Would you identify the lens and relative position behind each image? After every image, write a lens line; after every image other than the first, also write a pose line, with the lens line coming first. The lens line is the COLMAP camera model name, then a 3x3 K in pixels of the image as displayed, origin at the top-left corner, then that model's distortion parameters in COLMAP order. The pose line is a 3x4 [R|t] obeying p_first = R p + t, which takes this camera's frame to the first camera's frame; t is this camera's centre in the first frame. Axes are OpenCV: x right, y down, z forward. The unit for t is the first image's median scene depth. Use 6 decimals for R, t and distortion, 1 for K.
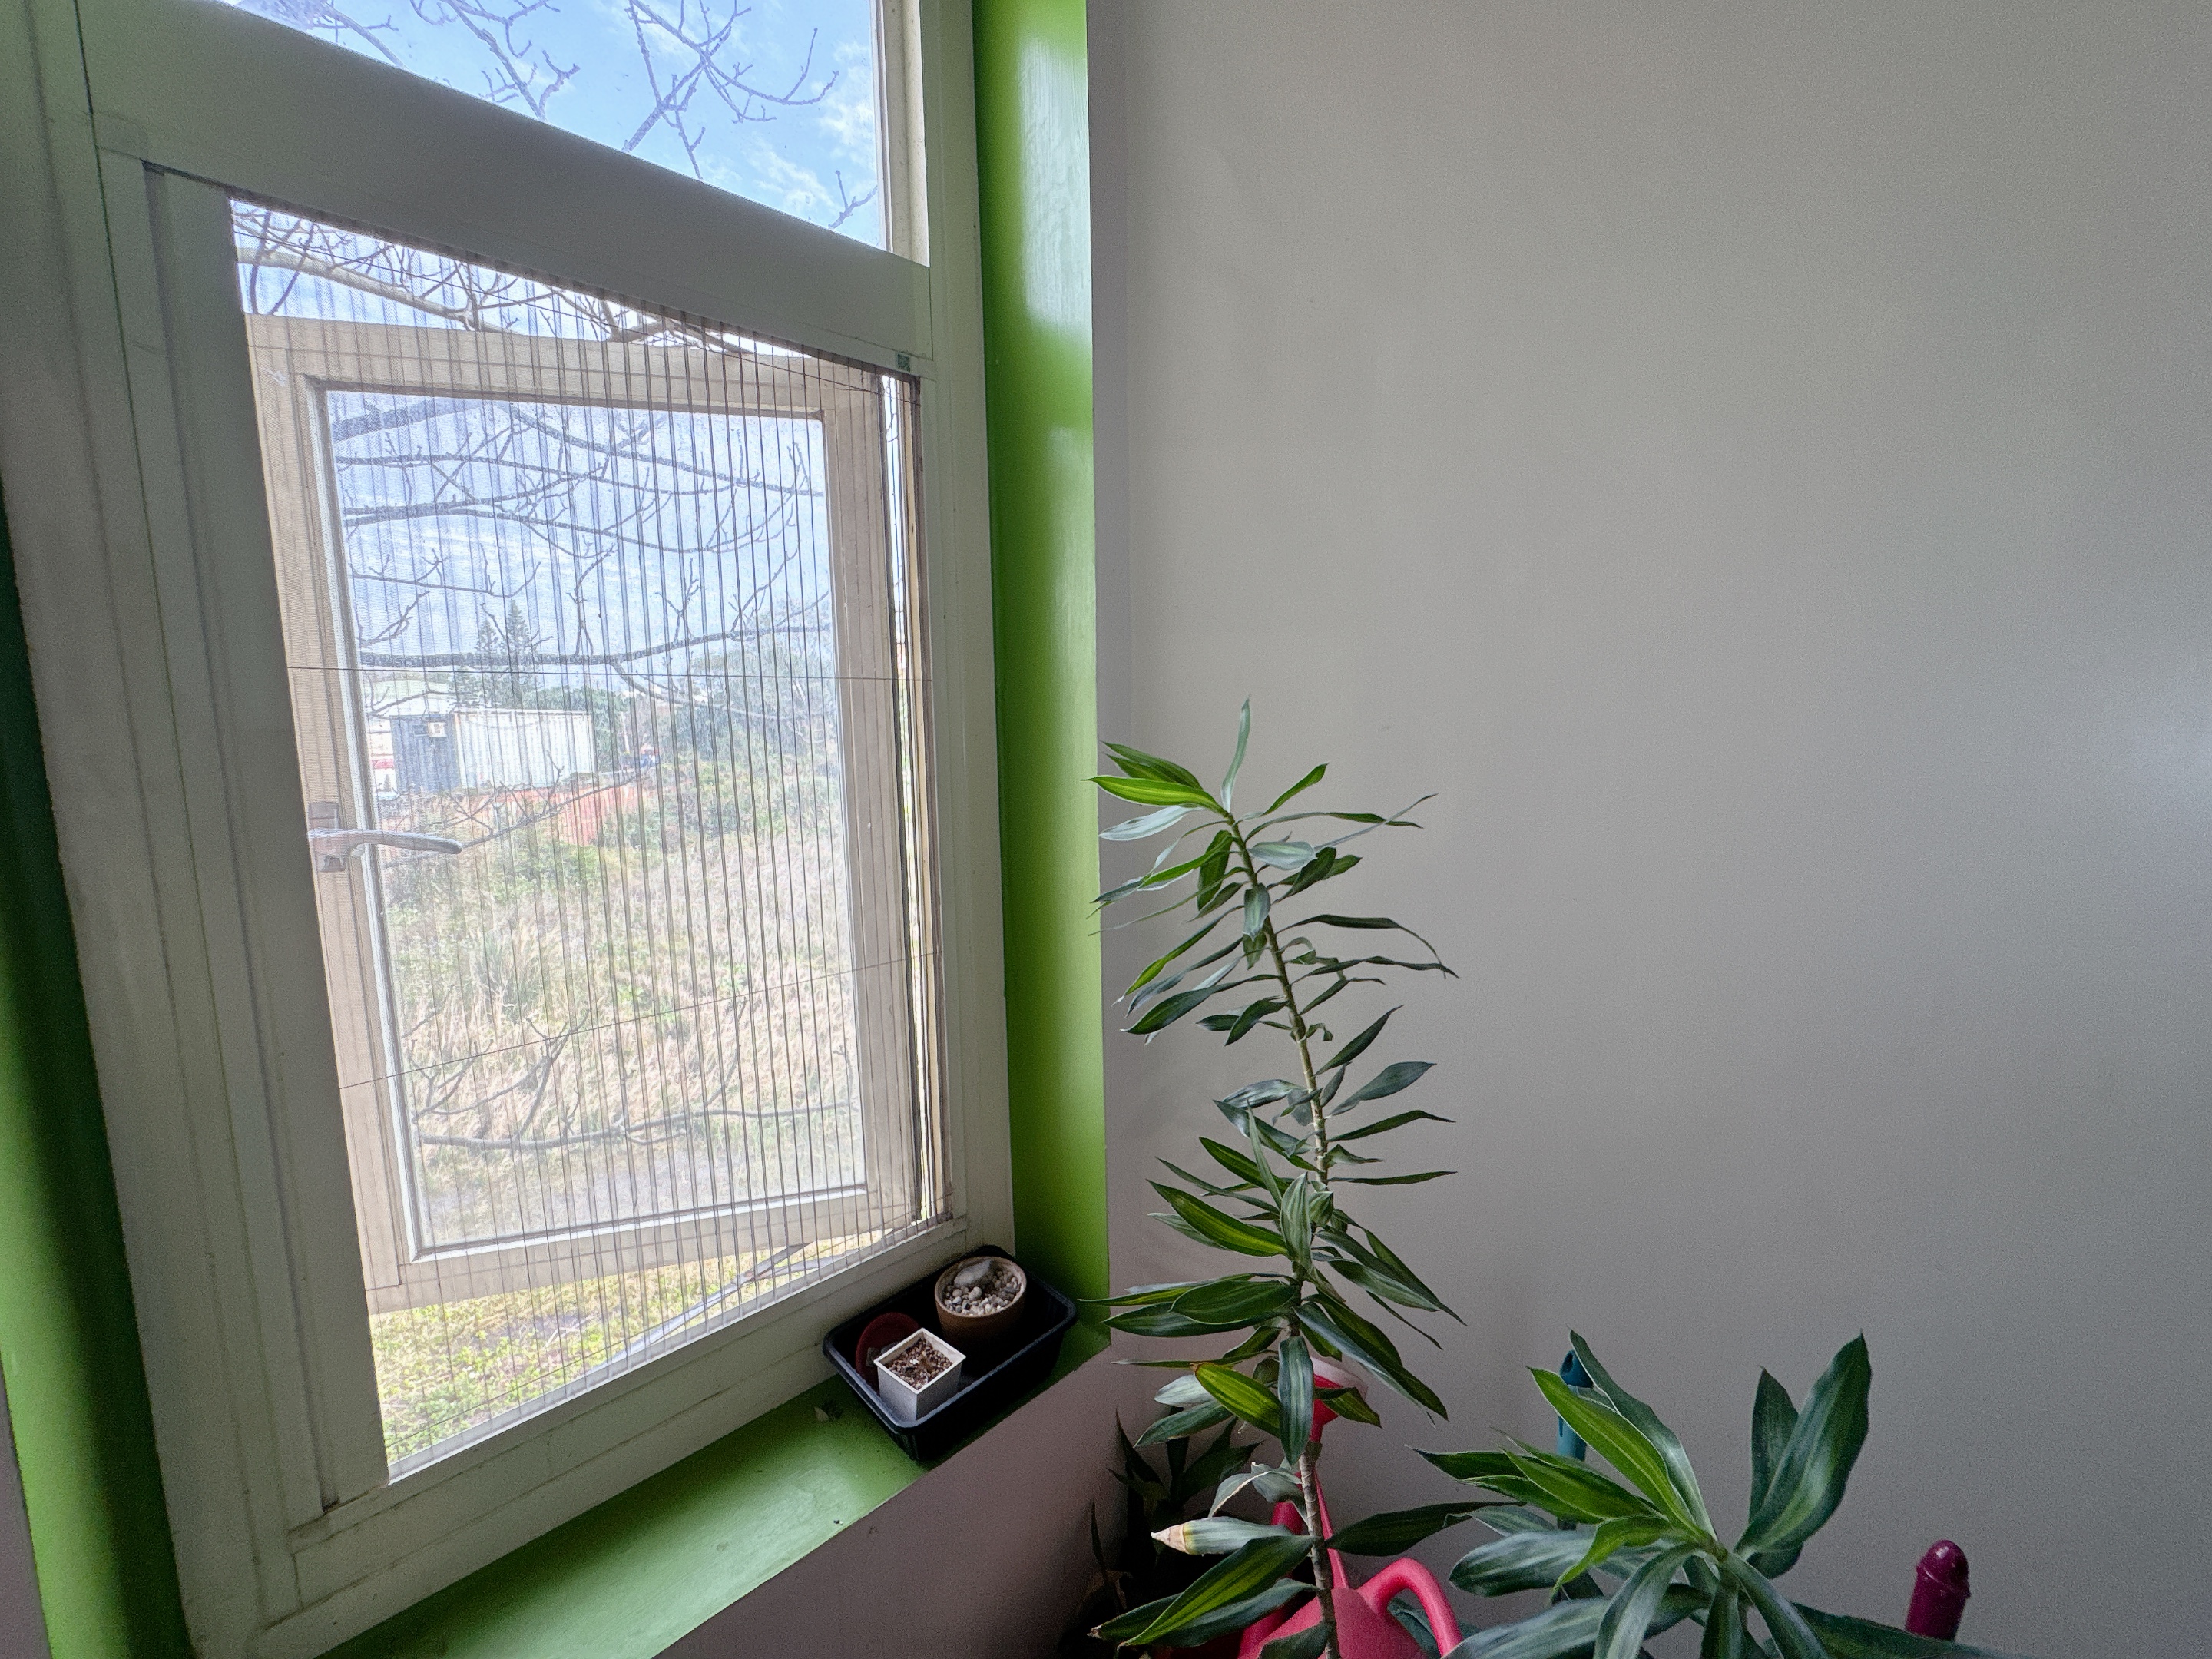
lens RADIAL K [[898.3, 0, 1106.0], [0, 898.3, 825.1], [0, 0, 1]] dist [-0.016148, 0.000159]
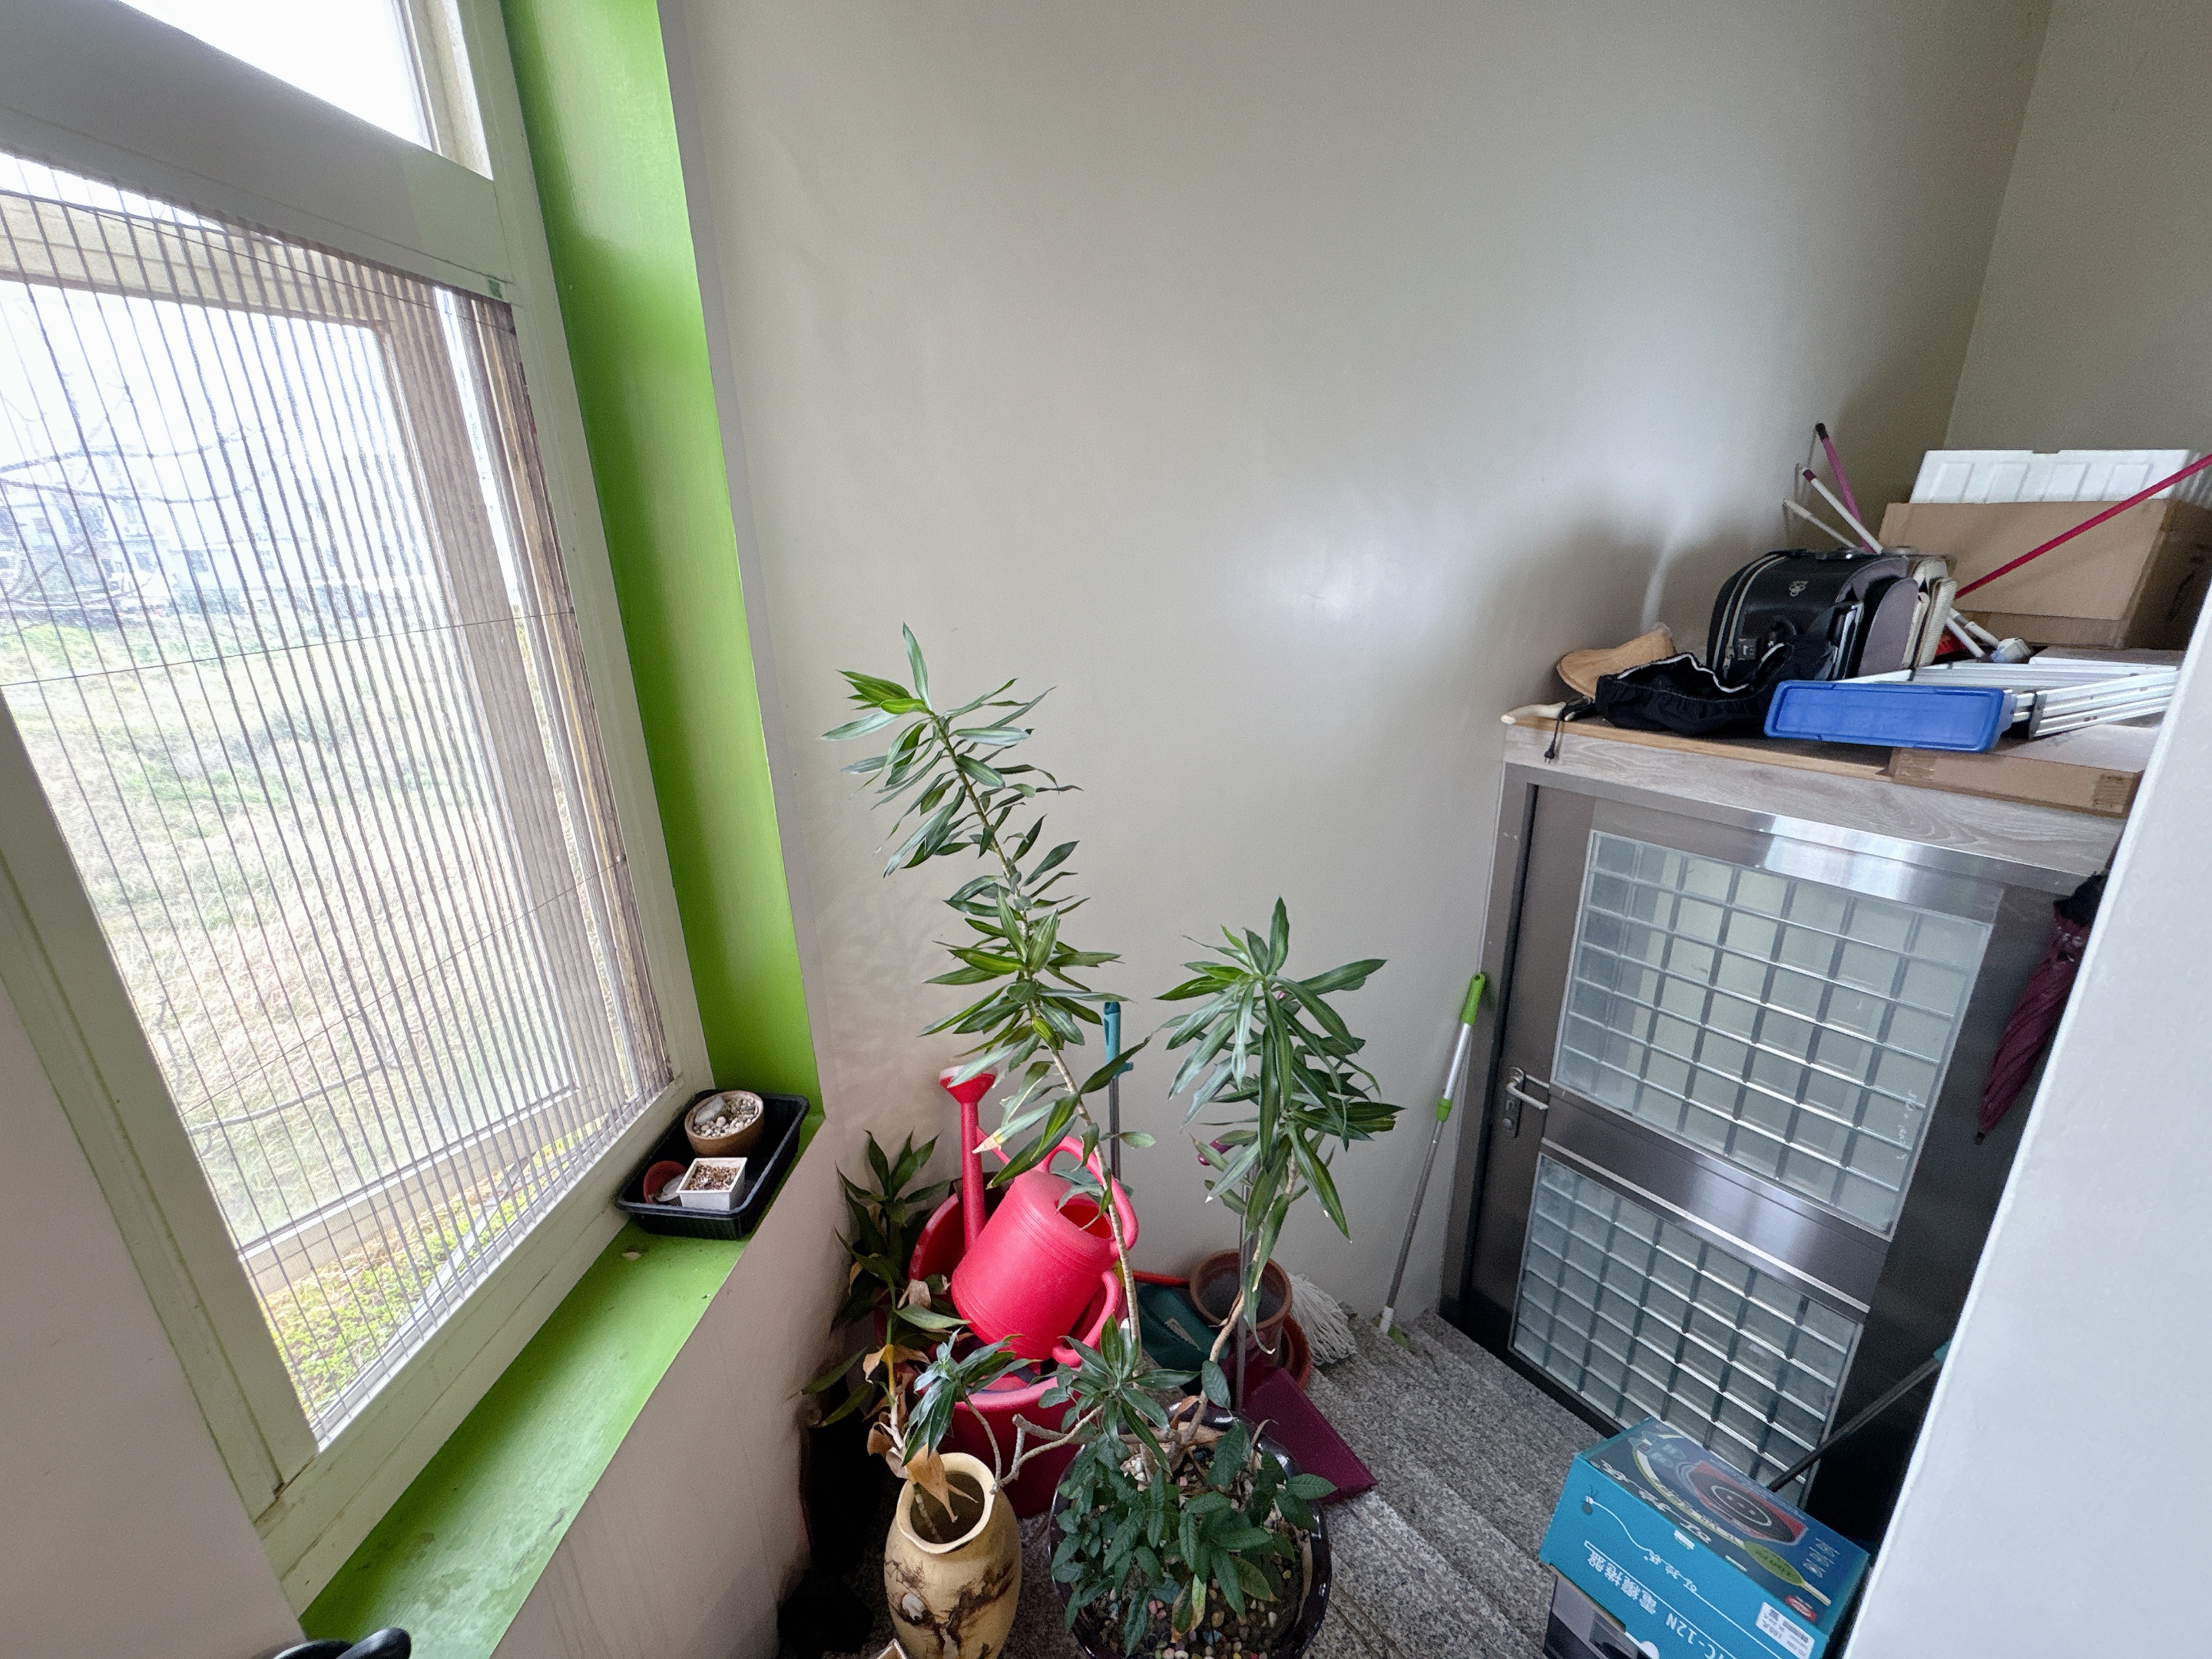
lens RADIAL K [[887.4, 0, 1106.0], [0, 887.4, 829.5], [0, 0, 1]] dist [-0.000928, -0.000247]
pose [[0.768506, -0.209017, 0.604740, -0.416612], [0.097622, 0.972376, 0.212025, -0.079350], [-0.632352, -0.103906, 0.767682, -0.245347]]
